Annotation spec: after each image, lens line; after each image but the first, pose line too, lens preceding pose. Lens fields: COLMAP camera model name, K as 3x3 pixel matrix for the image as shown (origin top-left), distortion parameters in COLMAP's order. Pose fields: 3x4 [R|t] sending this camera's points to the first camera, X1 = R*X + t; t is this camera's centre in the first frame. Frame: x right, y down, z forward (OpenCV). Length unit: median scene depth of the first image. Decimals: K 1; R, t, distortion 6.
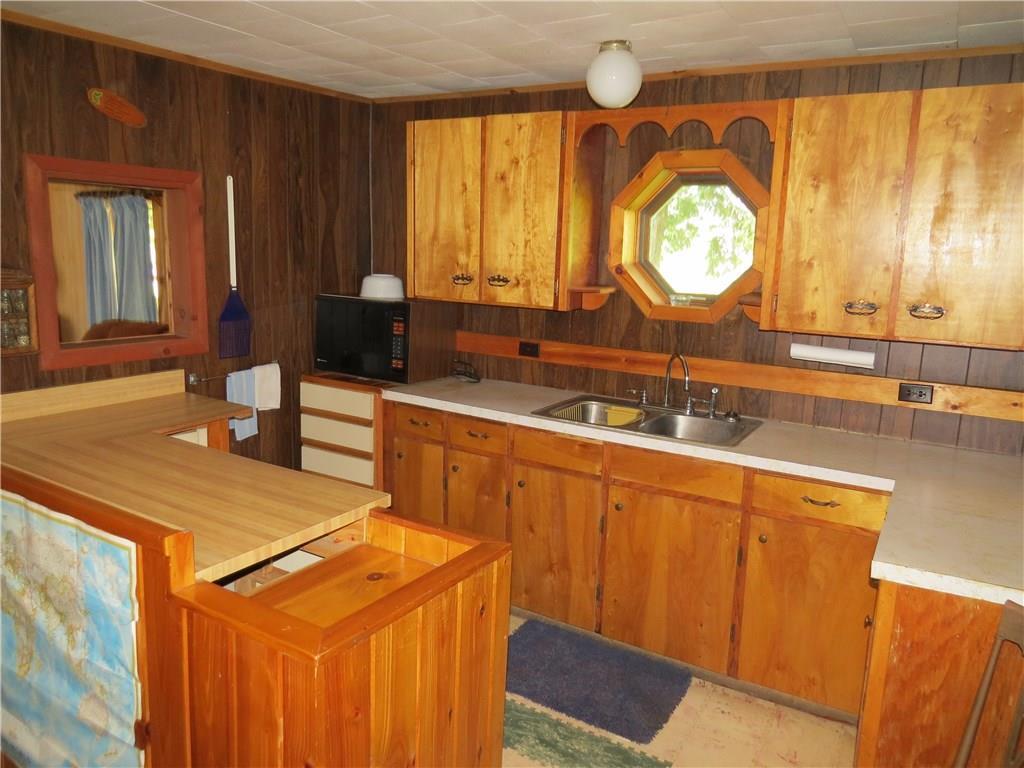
lens RADIAL K [[732.4, 0, 513.0], [0, 732.4, 377.8], [0, 0, 1]] dist [-0.006178, -0.002941]
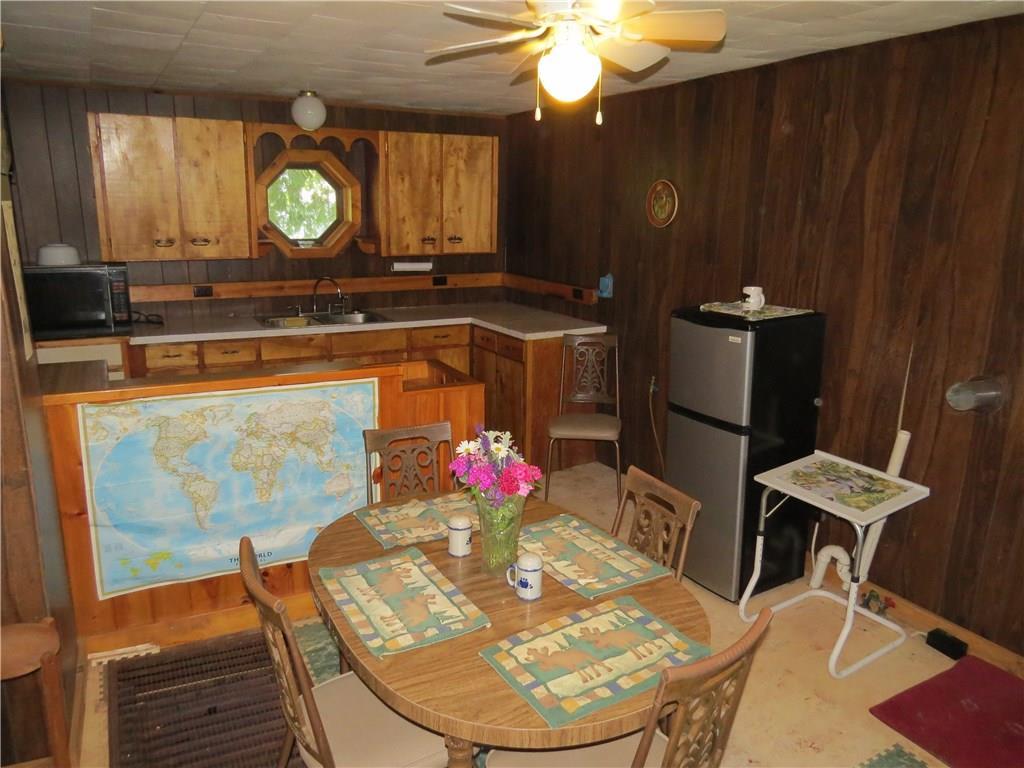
lens RADIAL K [[732.4, 0, 511.3], [0, 732.4, 385.2], [0, 0, 1]] dist [-0.006178, -0.002941]
pose [[0.504806, -0.236589, 0.830179, -1.121191], [0.154010, 0.970963, 0.183062, -0.040883], [-0.849383, 0.035445, 0.526585, -0.228879]]
